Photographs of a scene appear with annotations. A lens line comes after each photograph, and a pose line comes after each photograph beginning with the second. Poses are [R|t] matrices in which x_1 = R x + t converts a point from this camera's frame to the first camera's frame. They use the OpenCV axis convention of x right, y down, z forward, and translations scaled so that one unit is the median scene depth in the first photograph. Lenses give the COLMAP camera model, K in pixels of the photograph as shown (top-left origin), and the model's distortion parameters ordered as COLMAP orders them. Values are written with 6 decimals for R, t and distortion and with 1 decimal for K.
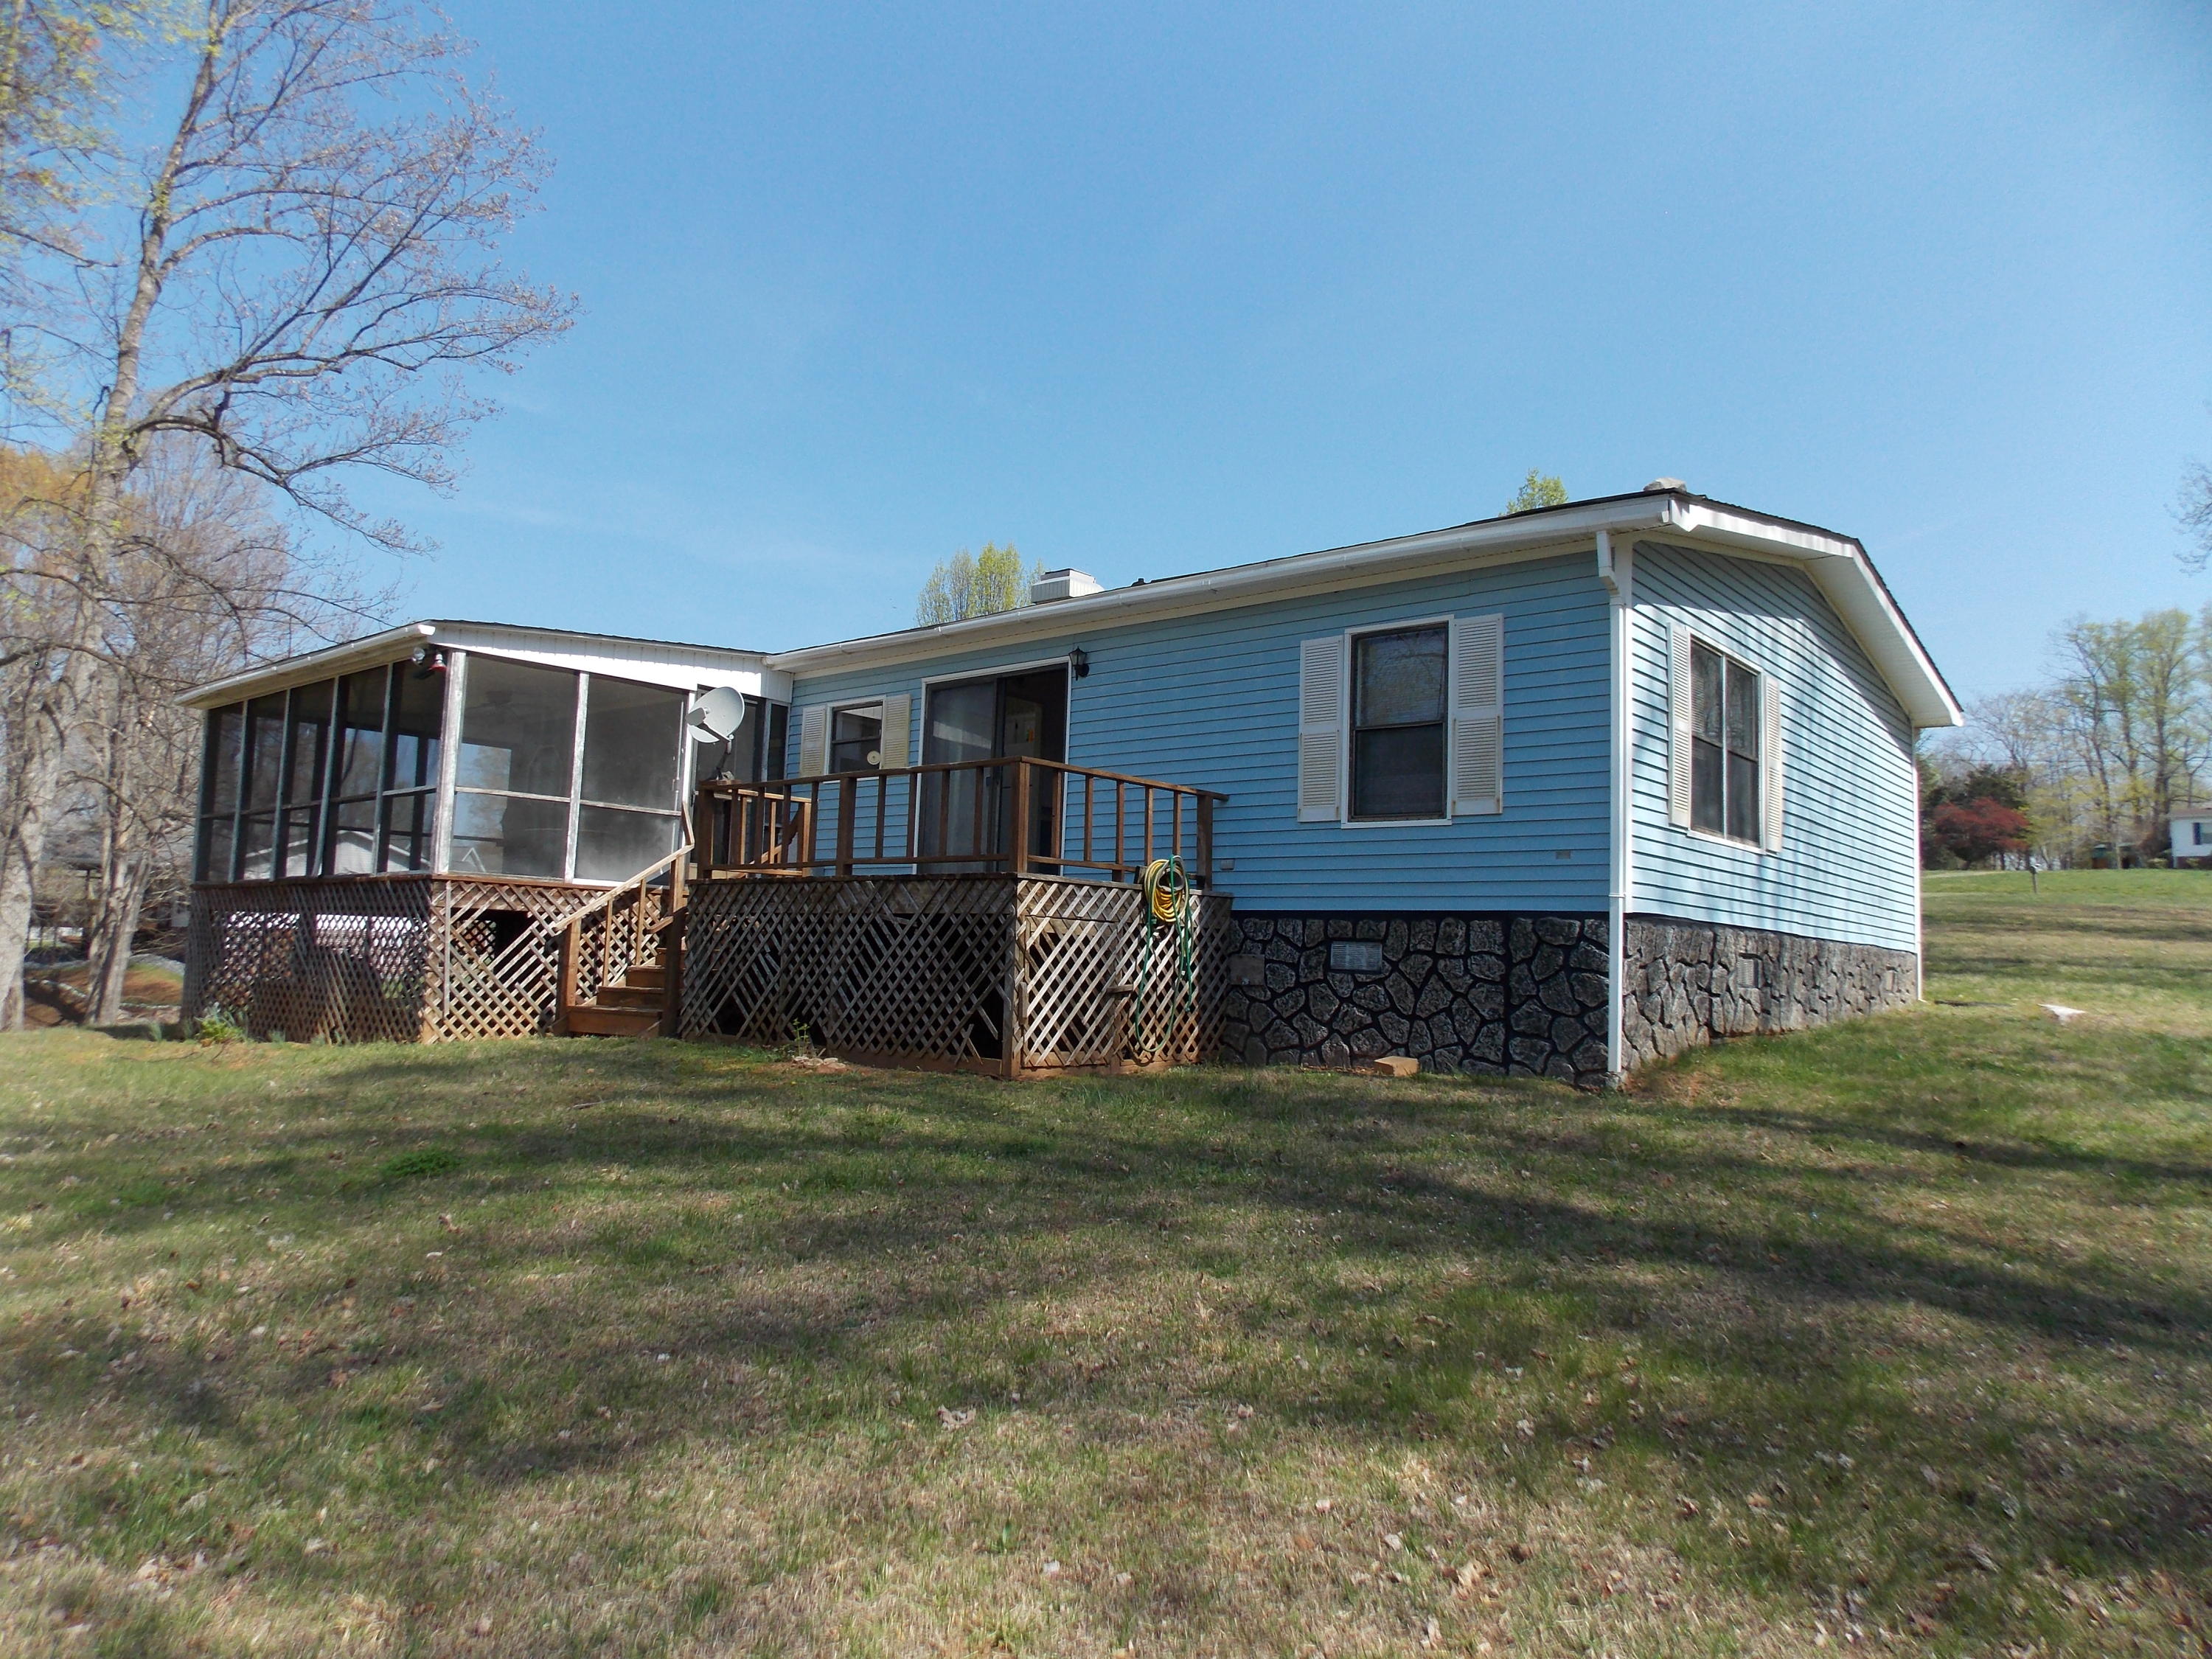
lens RADIAL K [[1462.0, 0, 1094.8], [0, 1462.0, 832.7], [0, 0, 1]] dist [0.002113, 0.001642]
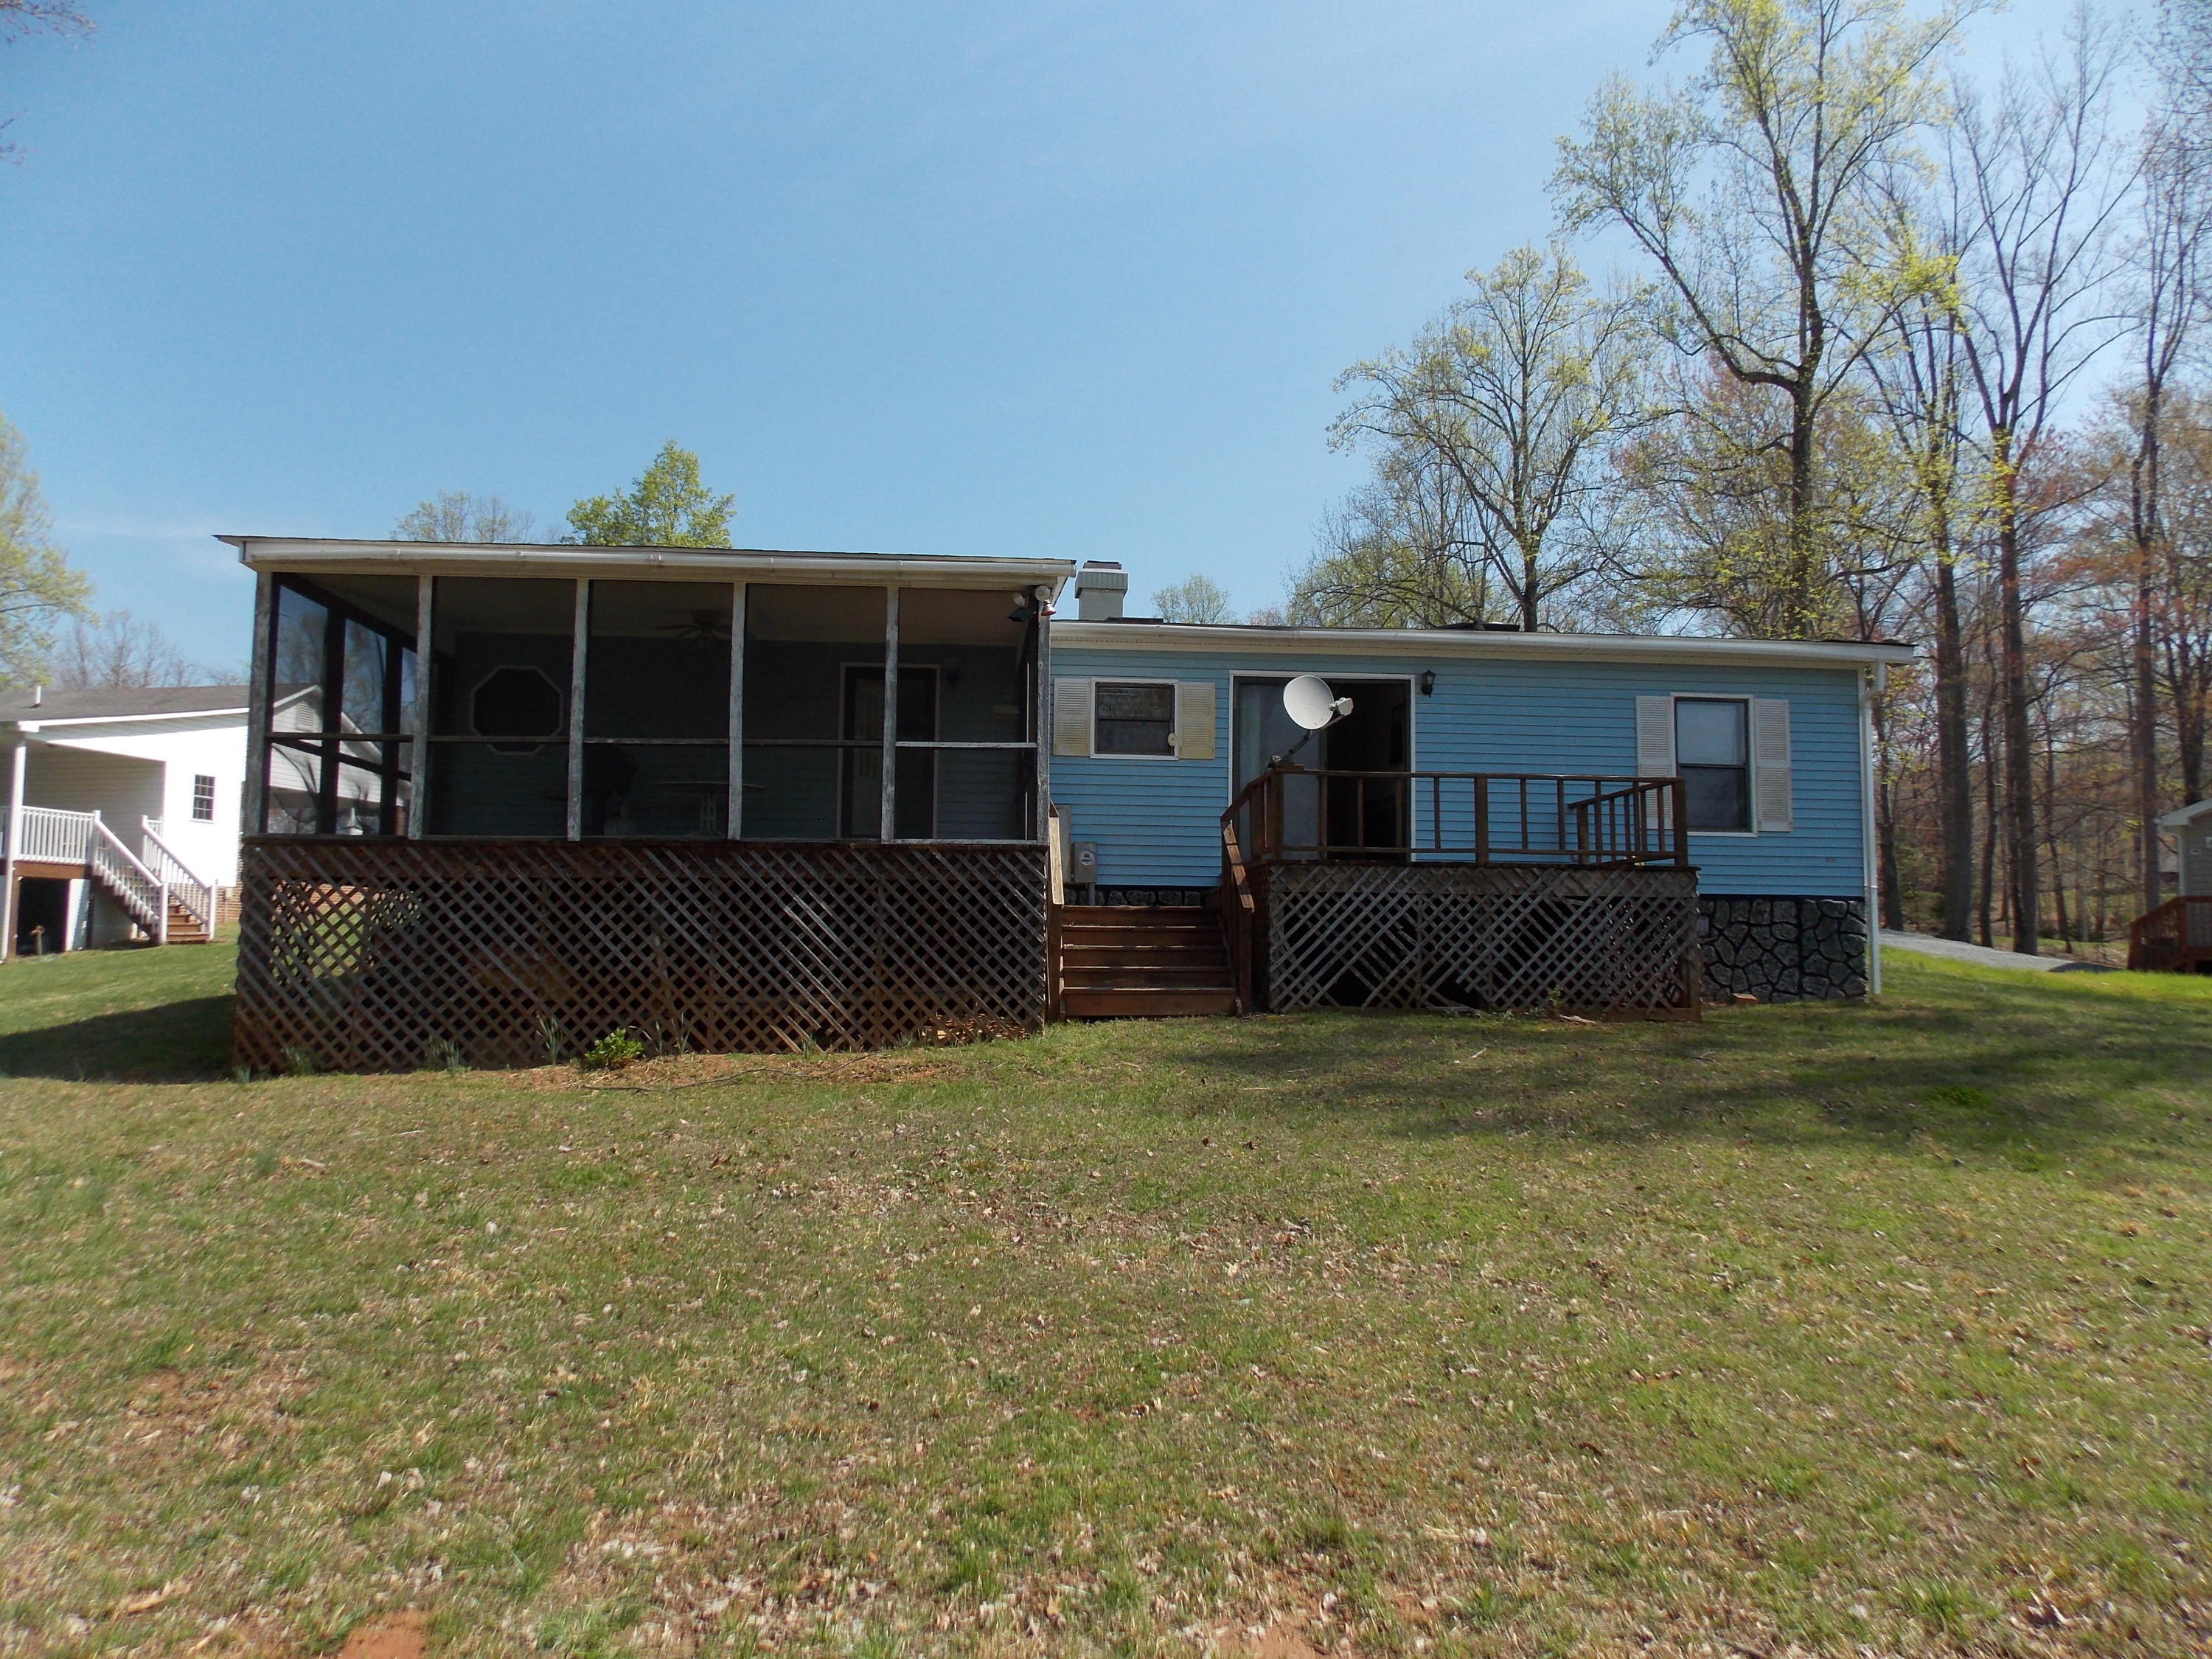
lens RADIAL K [[1462.0, 0, 1105.2], [0, 1462.0, 825.3], [0, 0, 1]] dist [0.002113, 0.001642]
pose [[0.694536, 0.034578, 0.718627, -1.201282], [-0.051278, 0.998683, 0.001506, 0.013413], [-0.717628, -0.037896, 0.695395, 0.408306]]
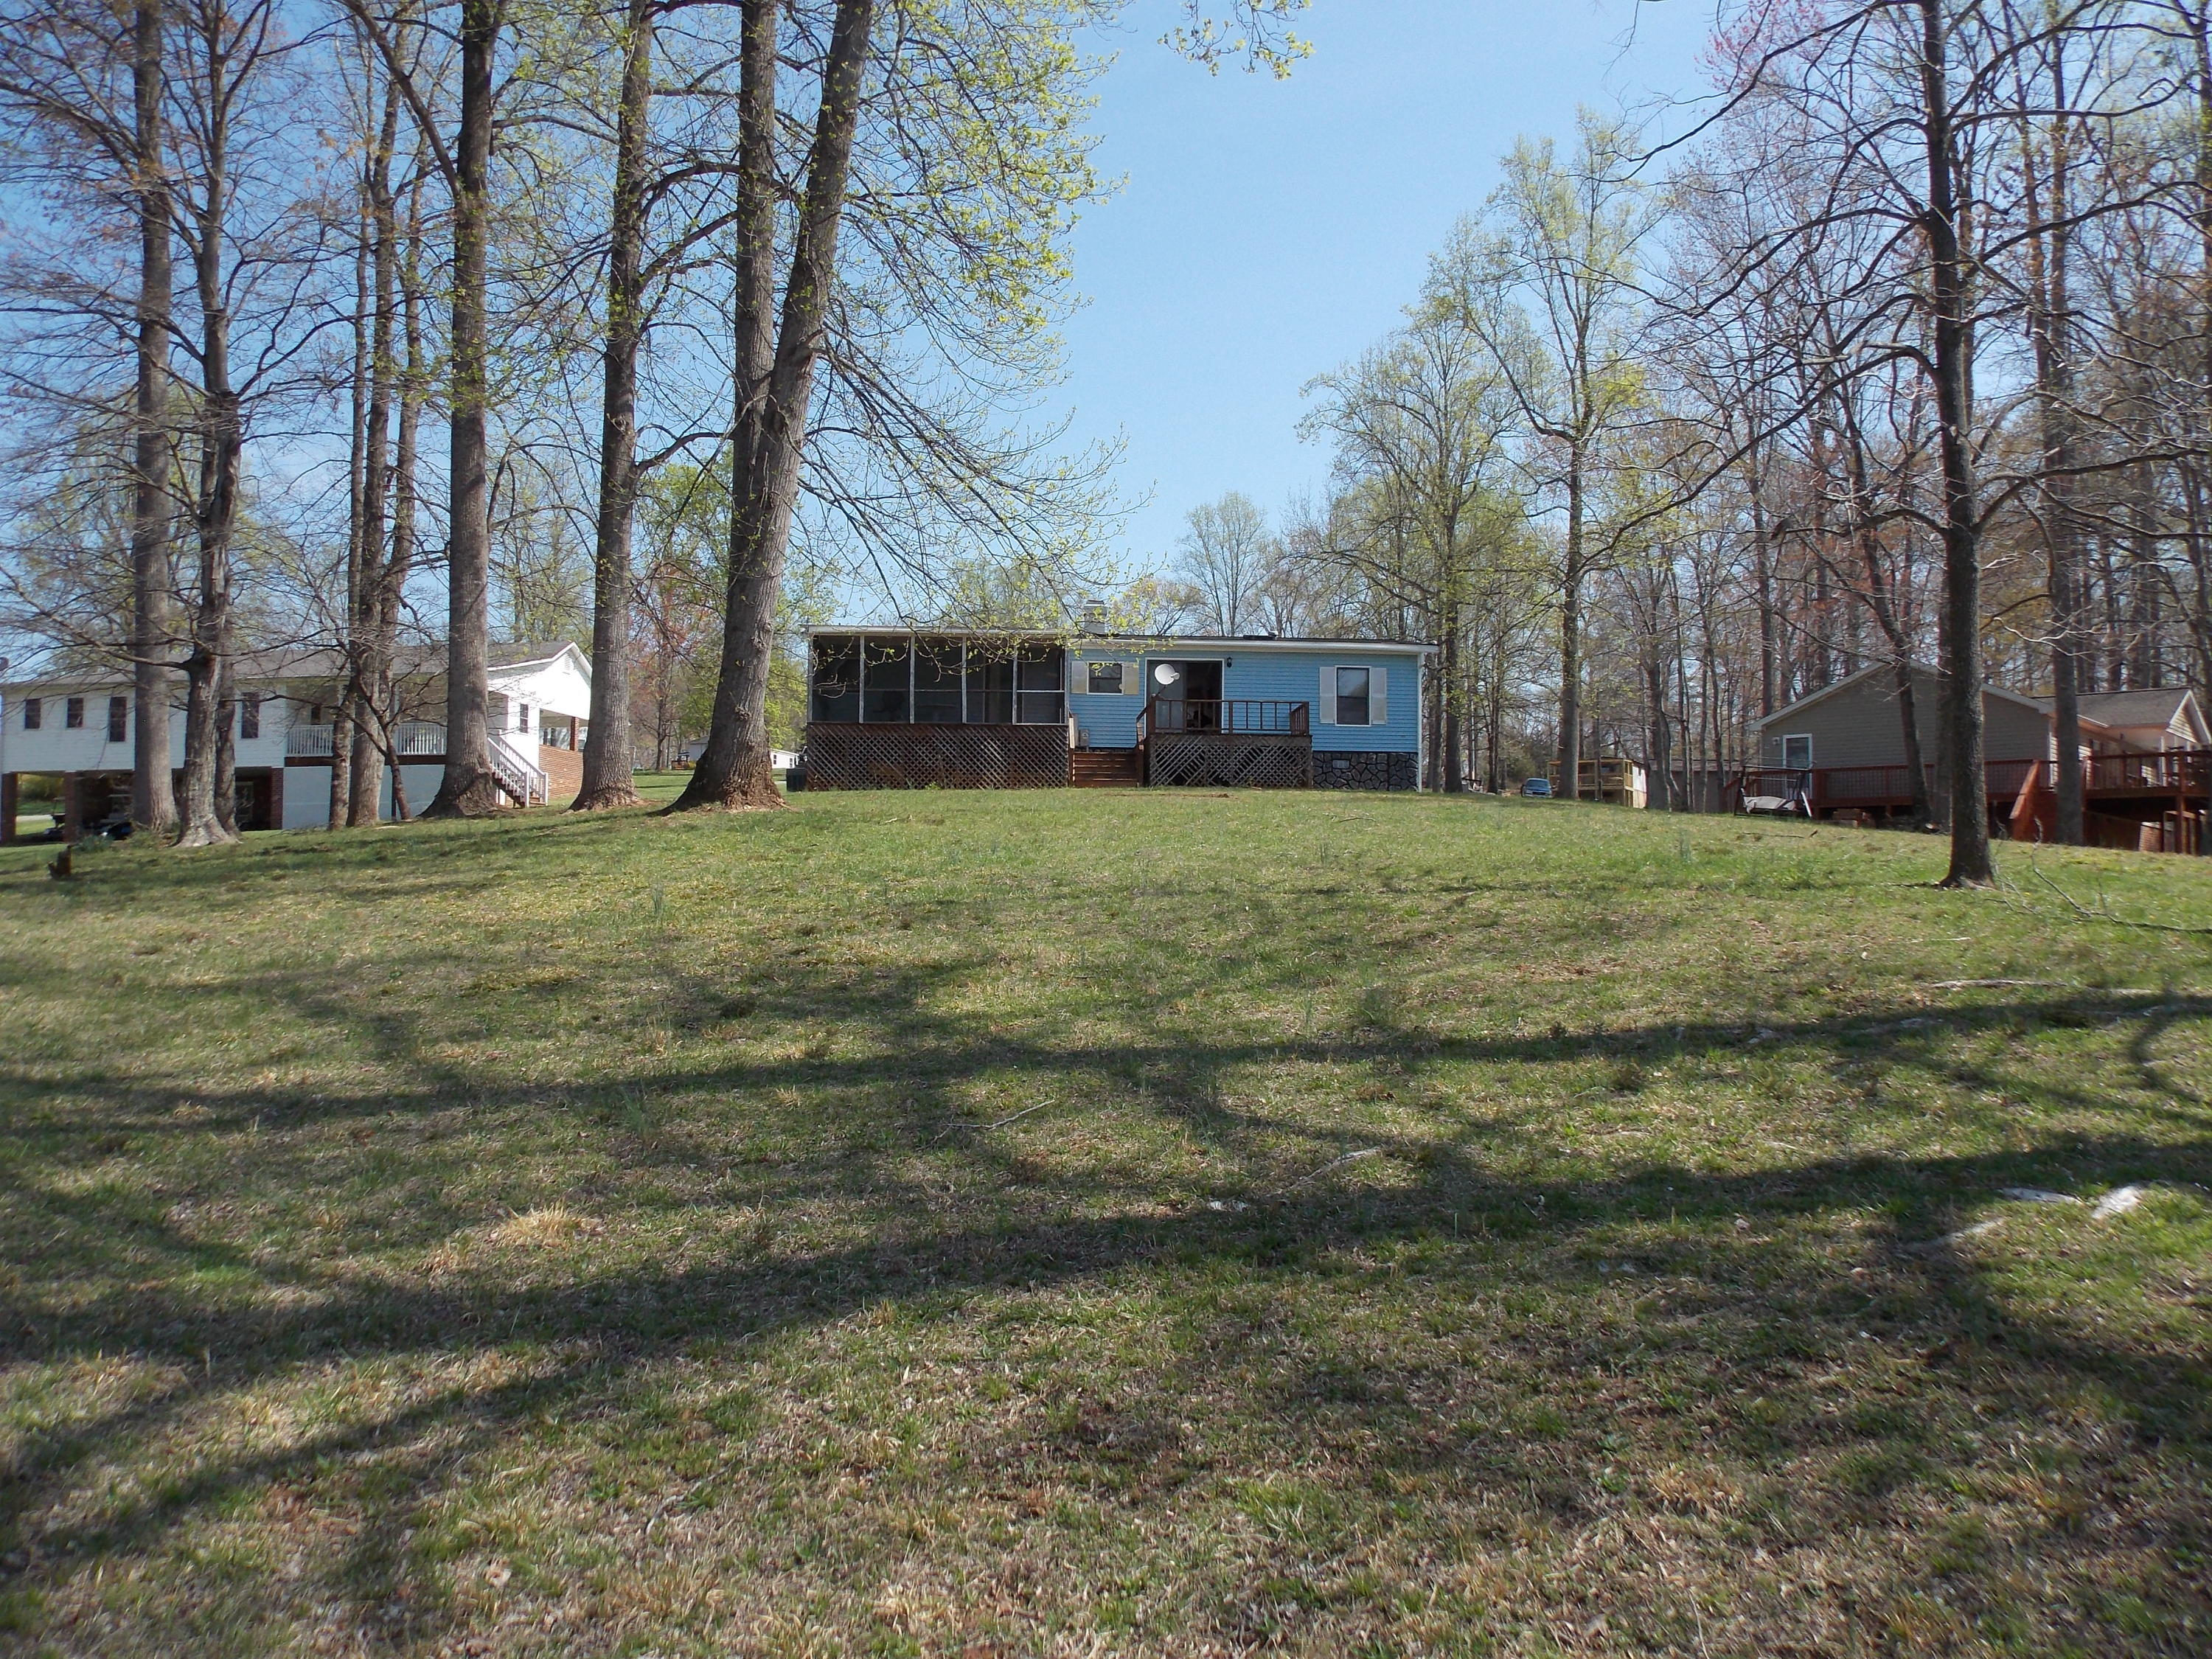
lens RADIAL K [[1827.5, 0, 1101.5], [0, 1827.5, 829.3], [0, 0, 1]] dist [-0.067485, 0.023501]
pose [[0.716850, 0.004199, 0.697214, -3.063759], [-0.047067, 0.997992, 0.042382, 0.080886], [-0.695637, -0.063197, 0.715609, -1.598782]]
